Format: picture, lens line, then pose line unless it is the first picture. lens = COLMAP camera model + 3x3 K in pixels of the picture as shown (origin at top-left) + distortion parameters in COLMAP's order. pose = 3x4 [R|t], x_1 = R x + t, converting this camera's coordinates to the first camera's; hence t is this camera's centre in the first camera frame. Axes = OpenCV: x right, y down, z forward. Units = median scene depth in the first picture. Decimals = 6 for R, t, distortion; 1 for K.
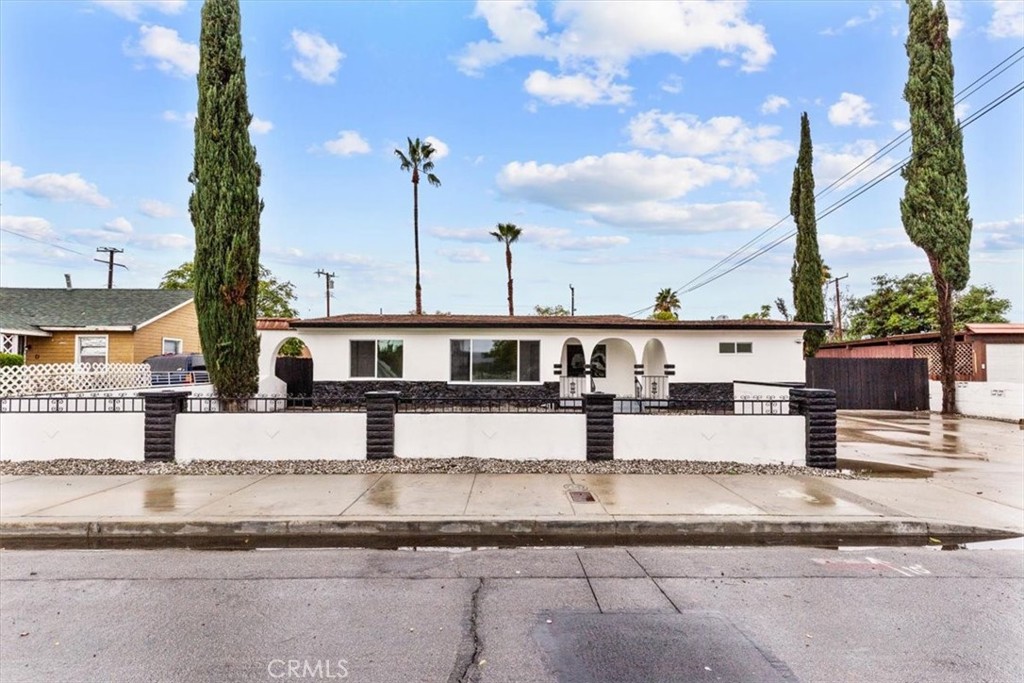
lens RADIAL K [[463.5, 0, 508.4], [0, 463.5, 367.7], [0, 0, 1]] dist [0.003482, 0.000138]
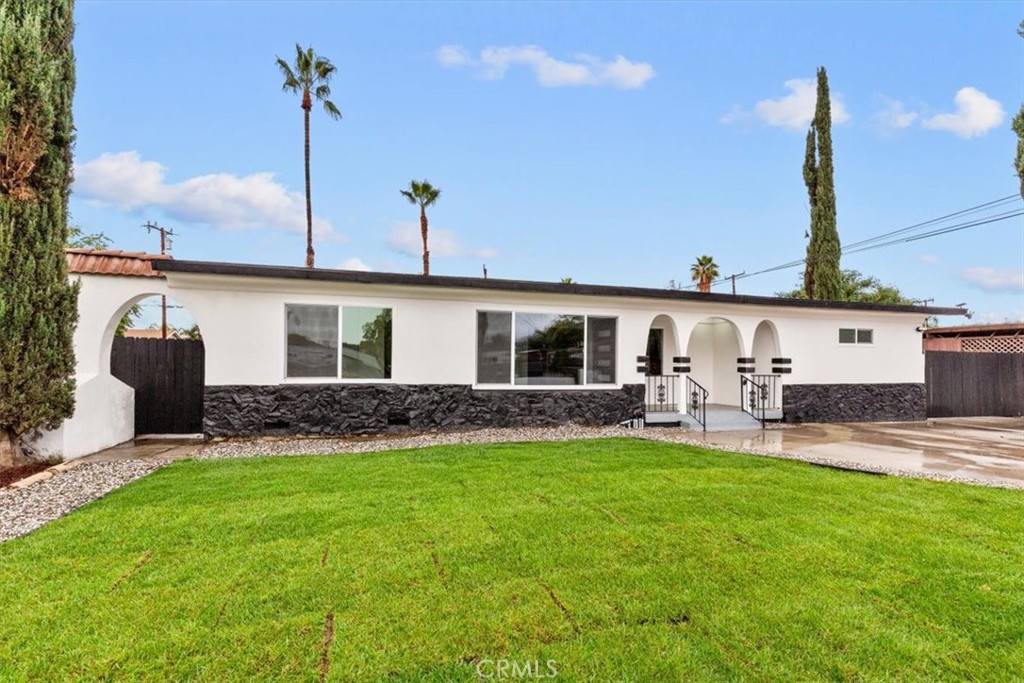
lens RADIAL K [[469.3, 0, 493.1], [0, 469.3, 367.3], [0, 0, 1]] dist [0.002752, 0.000343]
pose [[0.963913, 0.003669, 0.266191, -0.259196], [-0.007950, 0.999856, 0.015006, -0.000308], [-0.266098, -0.016581, 0.963803, 0.441508]]
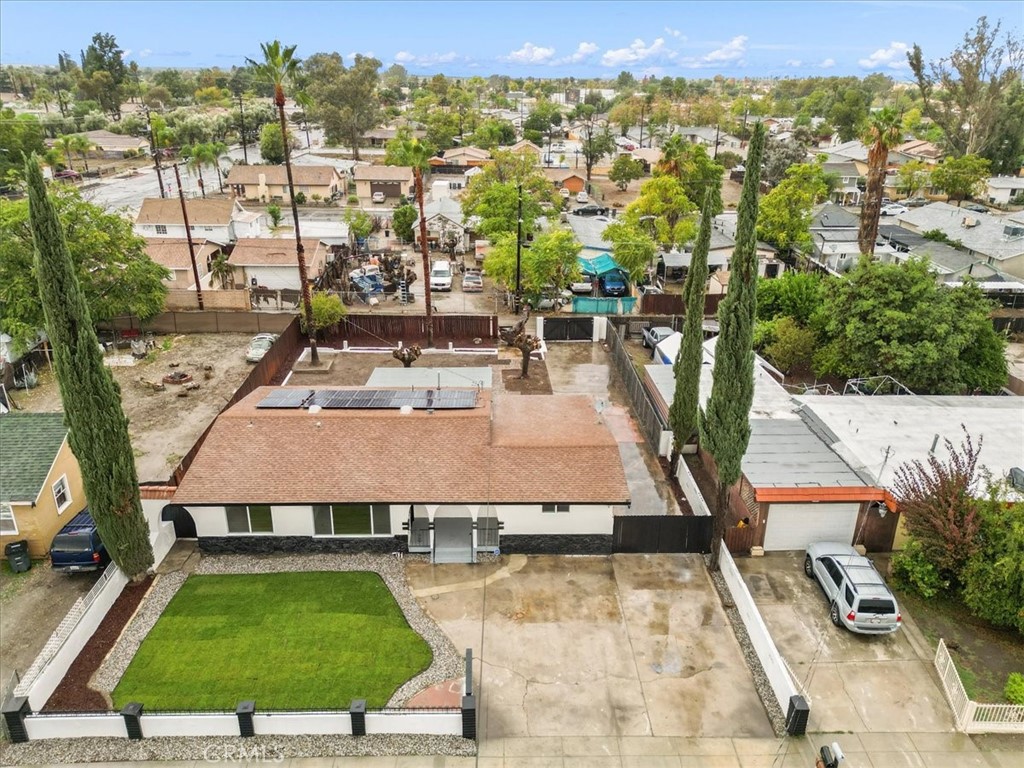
lens RADIAL K [[728.2, 0, 516.8], [0, 728.2, 384.1], [0, 0, 1]] dist [0.034843, -0.000436]
pose [[0.999709, 0.005231, 0.023555, 0.347289], [-0.013993, 0.920976, 0.389369, -1.067102], [-0.019657, -0.389585, 0.920781, -0.589252]]
